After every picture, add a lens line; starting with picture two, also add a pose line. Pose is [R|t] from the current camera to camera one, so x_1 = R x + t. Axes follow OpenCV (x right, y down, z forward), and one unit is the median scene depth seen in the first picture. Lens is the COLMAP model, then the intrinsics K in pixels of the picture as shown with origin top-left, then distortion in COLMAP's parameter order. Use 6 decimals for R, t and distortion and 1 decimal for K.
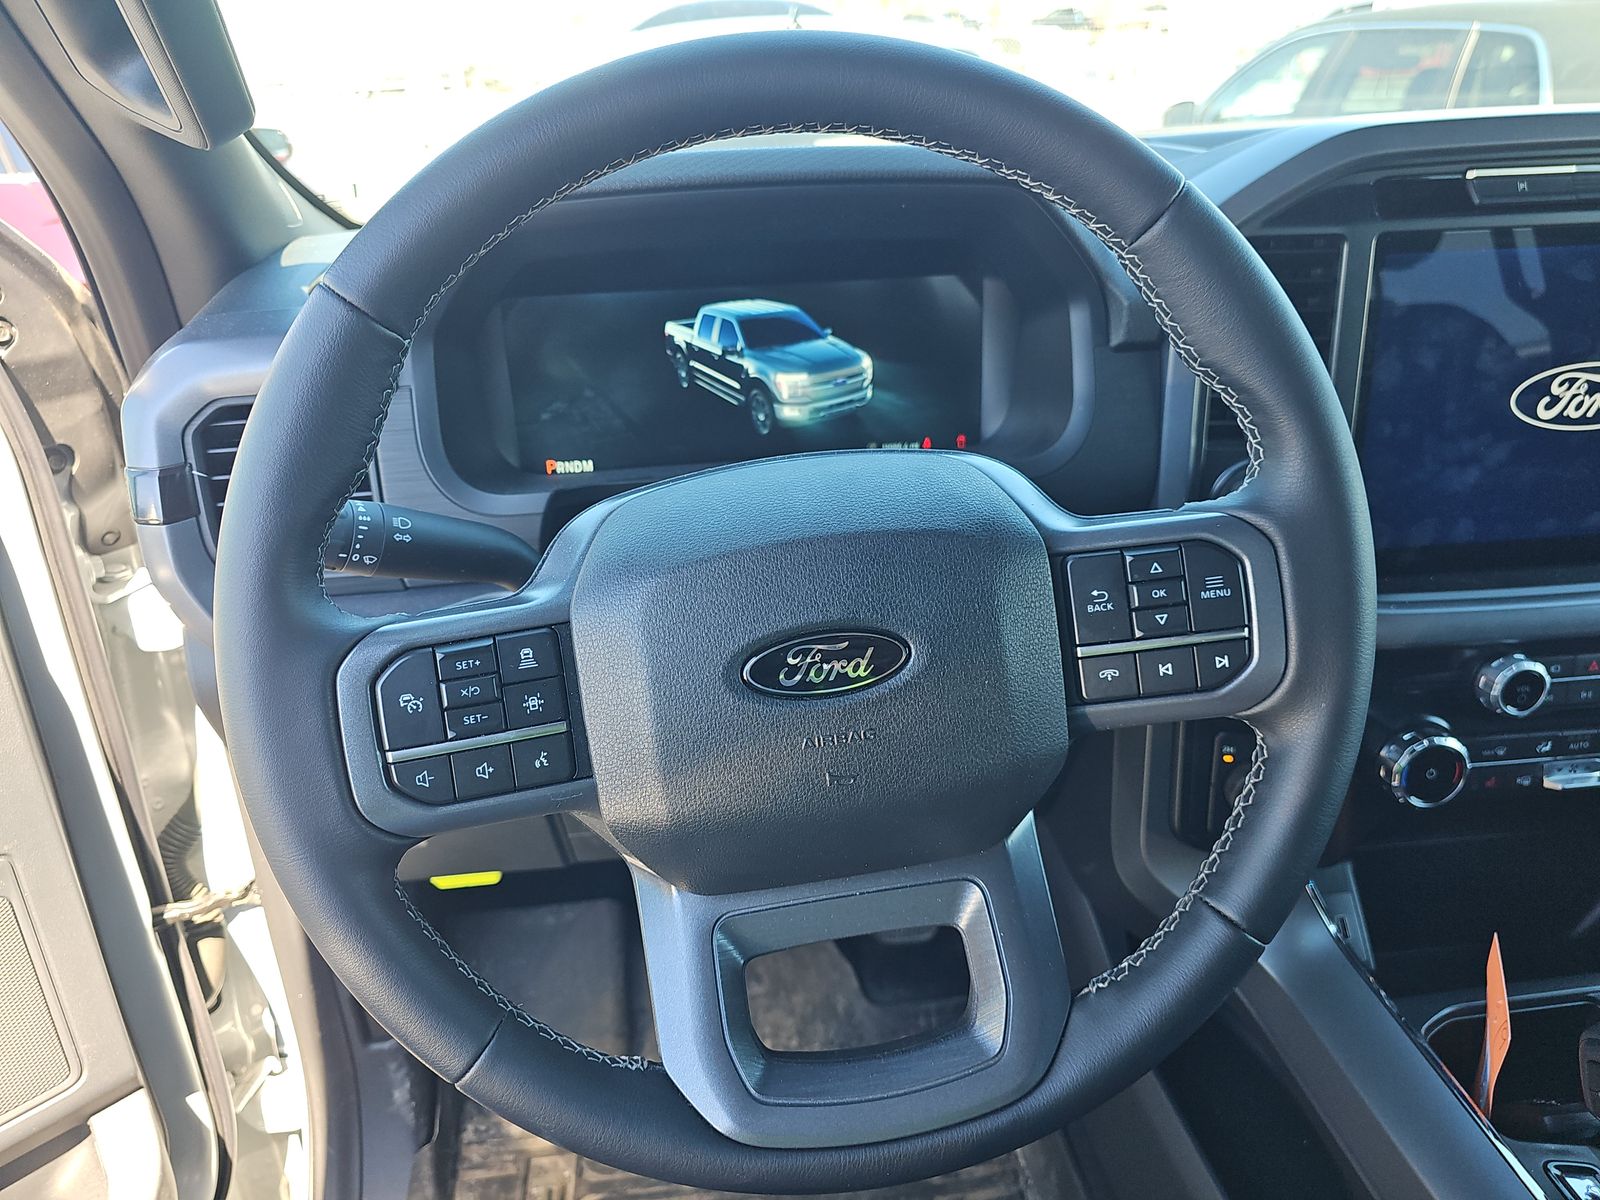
lens RADIAL K [[1078.4, 0, 799.2], [0, 1078.4, 596.3], [0, 0, 1]] dist [-0.004983, -0.010952]
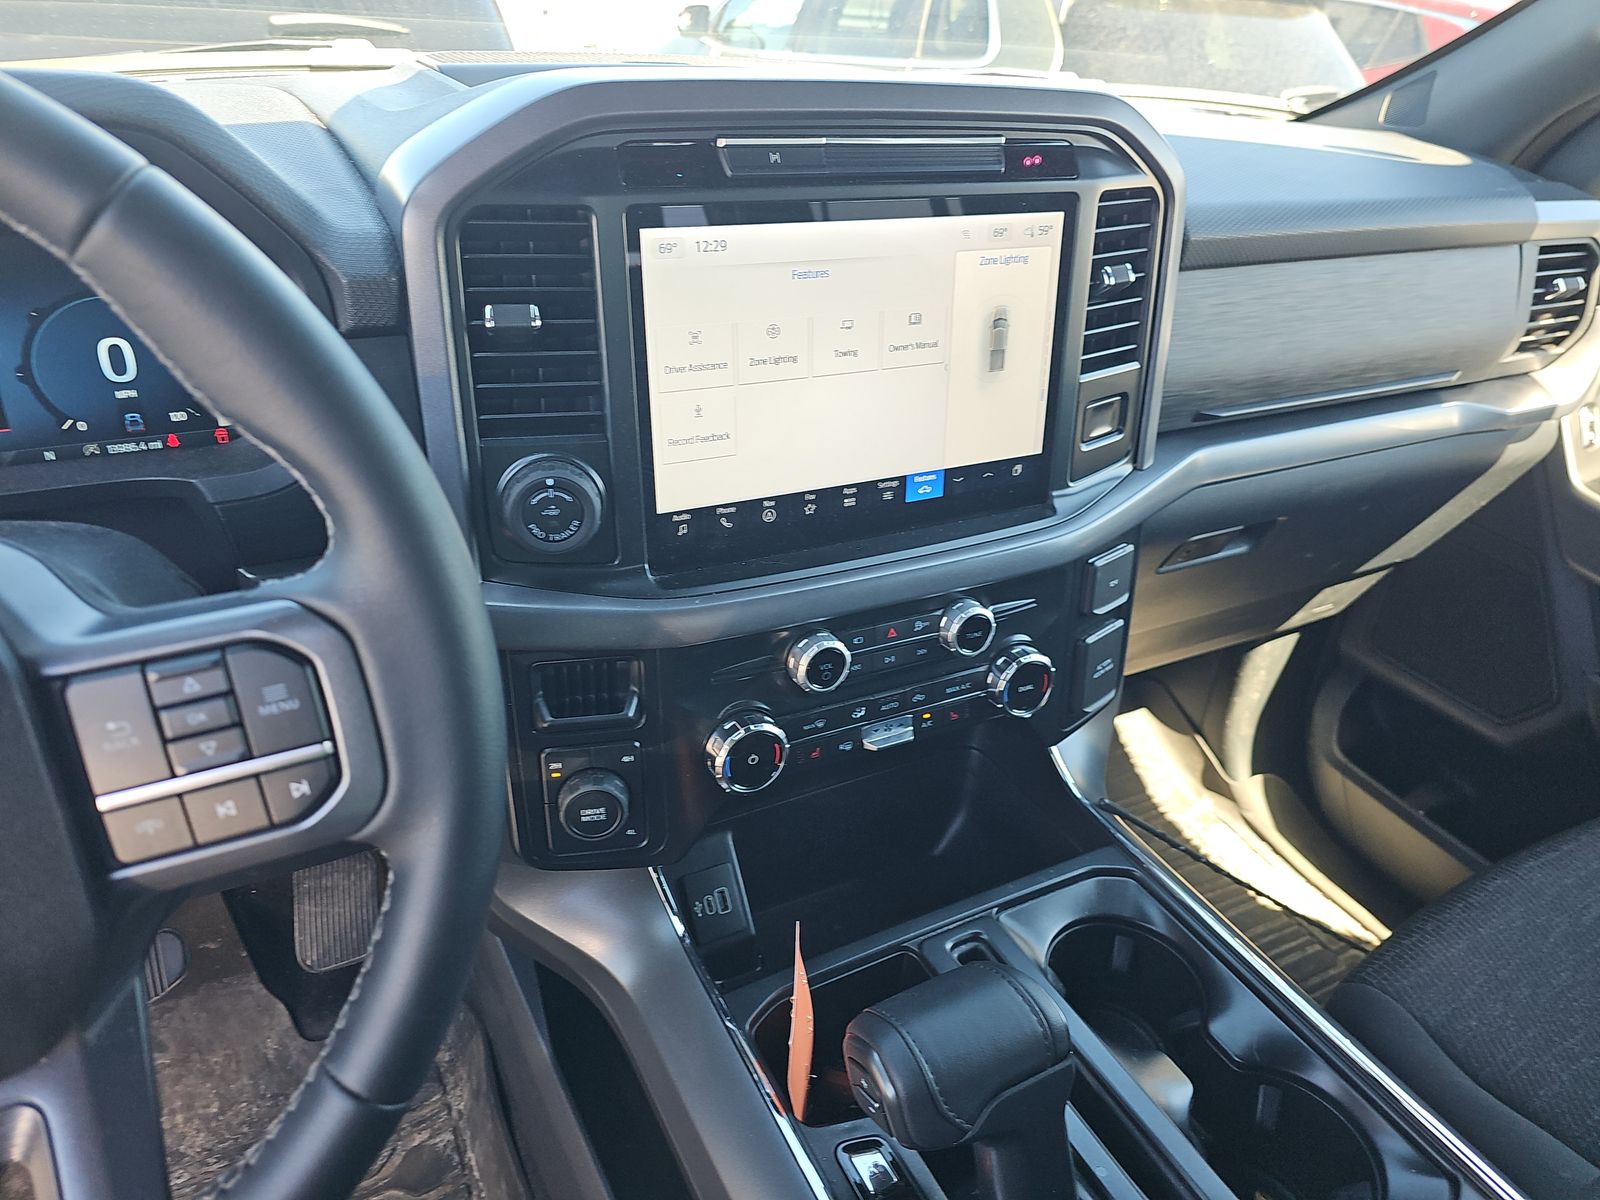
lens RADIAL K [[1078.4, 0, 801.6], [0, 1078.4, 601.8], [0, 0, 1]] dist [-0.004983, -0.010952]
pose [[0.914548, -0.110737, 0.389024, 0.261119], [0.078926, 0.992162, 0.096878, -0.074547], [-0.396703, -0.057896, 0.916120, 0.076846]]
